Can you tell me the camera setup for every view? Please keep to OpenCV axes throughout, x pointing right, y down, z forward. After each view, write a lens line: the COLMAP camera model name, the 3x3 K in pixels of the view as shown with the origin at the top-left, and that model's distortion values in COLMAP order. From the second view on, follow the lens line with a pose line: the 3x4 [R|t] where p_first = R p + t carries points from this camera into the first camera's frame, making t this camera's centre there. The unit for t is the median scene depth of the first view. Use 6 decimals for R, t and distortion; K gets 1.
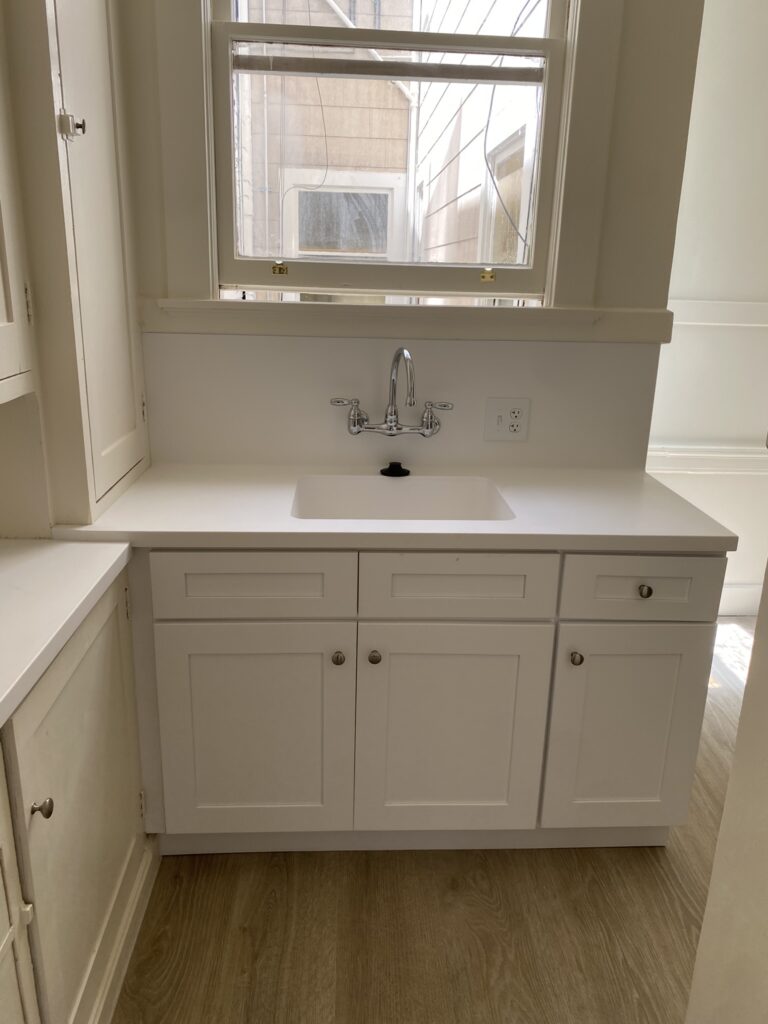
lens RADIAL K [[775.9, 0, 383.6], [0, 775.9, 492.5], [0, 0, 1]] dist [0.021684, -0.020302]
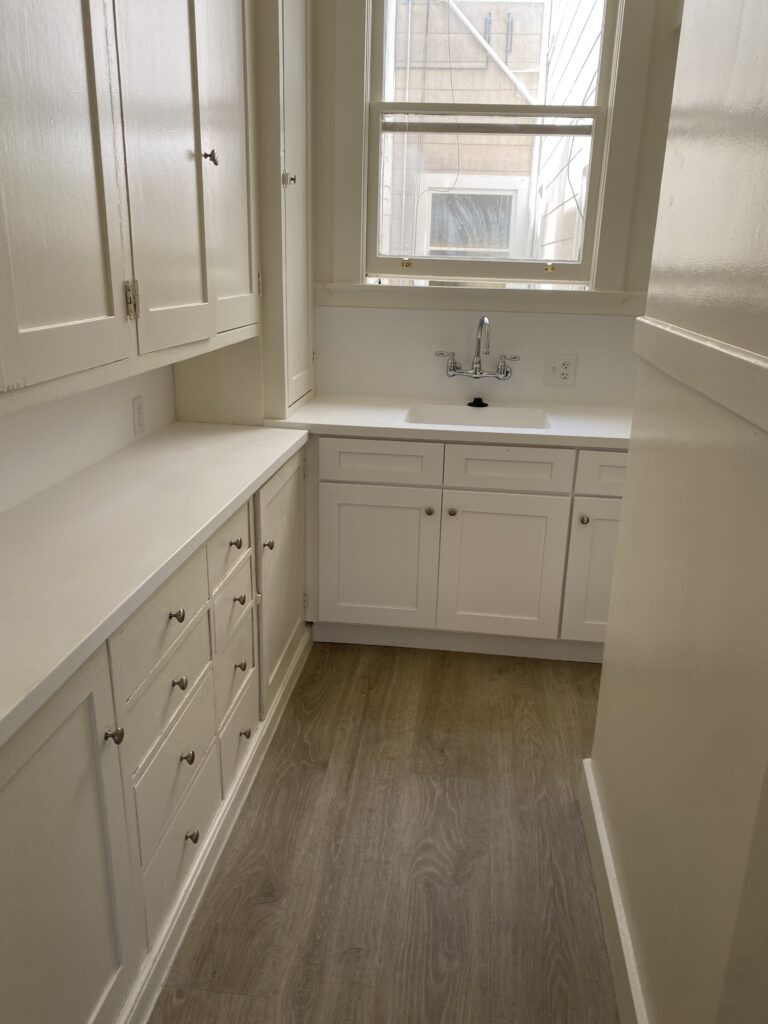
lens RADIAL K [[775.9, 0, 384.3], [0, 775.9, 511.1], [0, 0, 1]] dist [0.021684, -0.020302]
pose [[0.986400, 0.051282, -0.156155, 0.089541], [-0.046812, 0.998386, 0.032171, 0.153430], [0.157553, -0.024424, 0.987208, -0.536436]]
